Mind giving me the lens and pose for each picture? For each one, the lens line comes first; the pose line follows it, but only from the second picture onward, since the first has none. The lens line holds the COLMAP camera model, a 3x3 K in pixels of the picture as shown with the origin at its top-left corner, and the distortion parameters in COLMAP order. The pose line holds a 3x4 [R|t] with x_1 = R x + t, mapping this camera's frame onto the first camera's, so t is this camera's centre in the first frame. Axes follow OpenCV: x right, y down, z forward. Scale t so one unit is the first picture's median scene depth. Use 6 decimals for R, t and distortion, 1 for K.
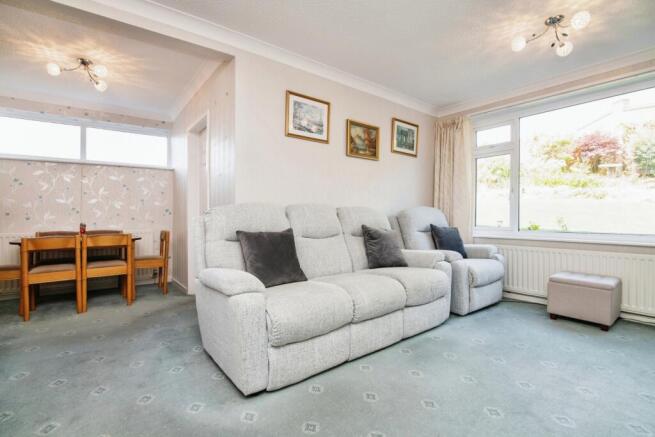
lens RADIAL K [[309.2, 0, 328.1], [0, 309.2, 208.4], [0, 0, 1]] dist [-0.019724, 0.001752]
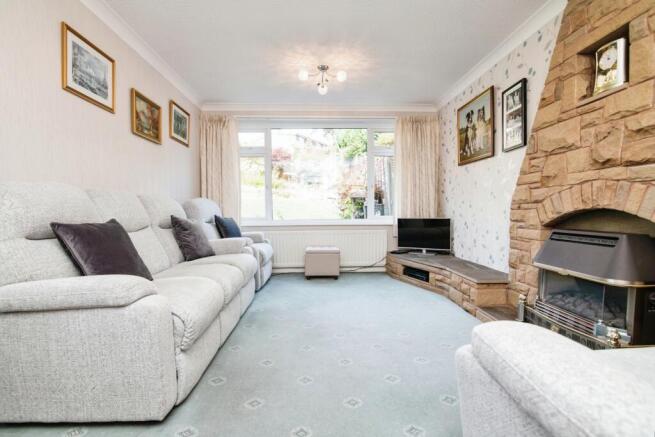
lens RADIAL K [[309.2, 0, 327.2], [0, 309.2, 222.2], [0, 0, 1]] dist [-0.019724, 0.001752]
pose [[0.579935, -0.031431, 0.814056, -0.358699], [-0.014069, 0.998720, 0.048583, 0.023482], [-0.814541, -0.039628, 0.578751, 0.107044]]
